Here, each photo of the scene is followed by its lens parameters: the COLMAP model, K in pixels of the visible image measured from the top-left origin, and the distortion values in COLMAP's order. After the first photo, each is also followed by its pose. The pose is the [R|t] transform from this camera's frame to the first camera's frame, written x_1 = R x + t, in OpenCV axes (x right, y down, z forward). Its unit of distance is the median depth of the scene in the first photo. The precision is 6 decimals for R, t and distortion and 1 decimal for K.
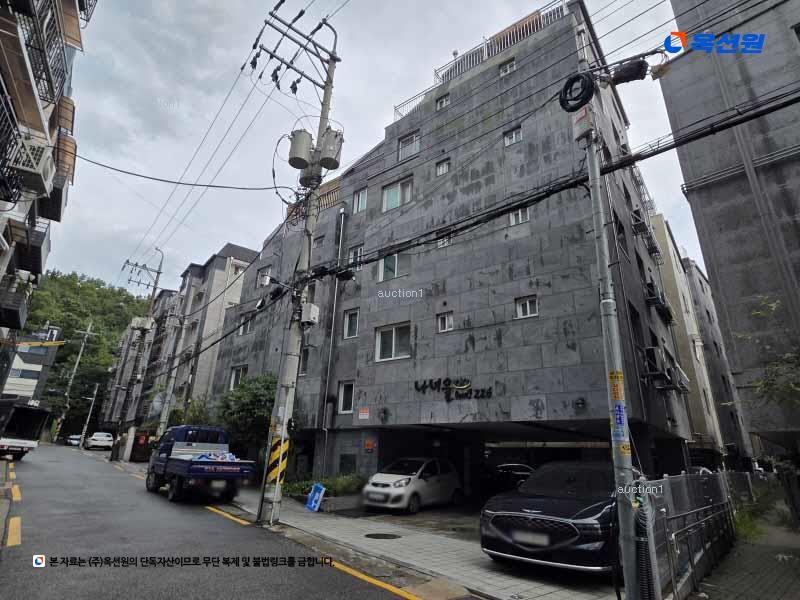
lens RADIAL K [[426.0, 0, 400.0], [0, 426.0, 300.0], [0, 0, 1]] dist [0.000459, 0.000299]
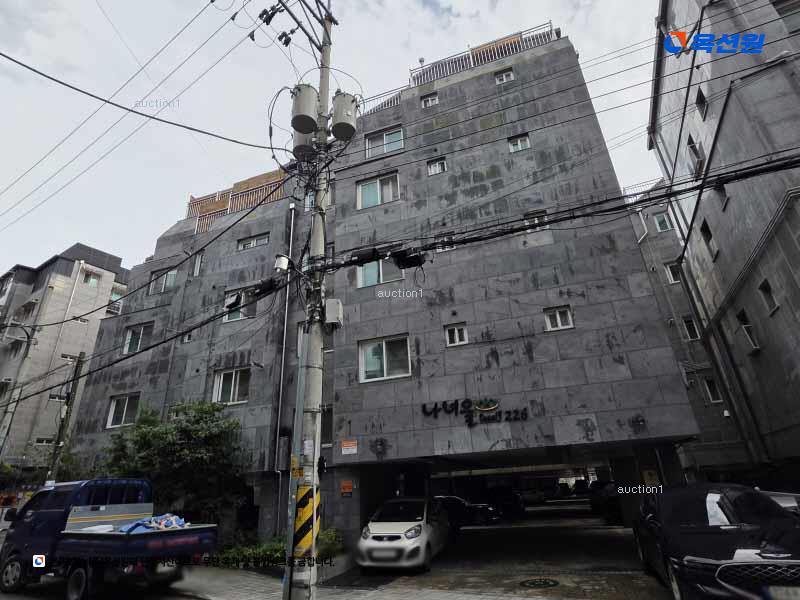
lens RADIAL K [[426.0, 0, 400.0], [0, 426.0, 300.0], [0, 0, 1]] dist [0.000459, 0.000299]
pose [[0.947045, 0.055964, 0.316186, -0.295284], [-0.033259, 0.996495, -0.076758, 0.054604], [-0.319374, 0.062177, 0.945587, 0.217409]]
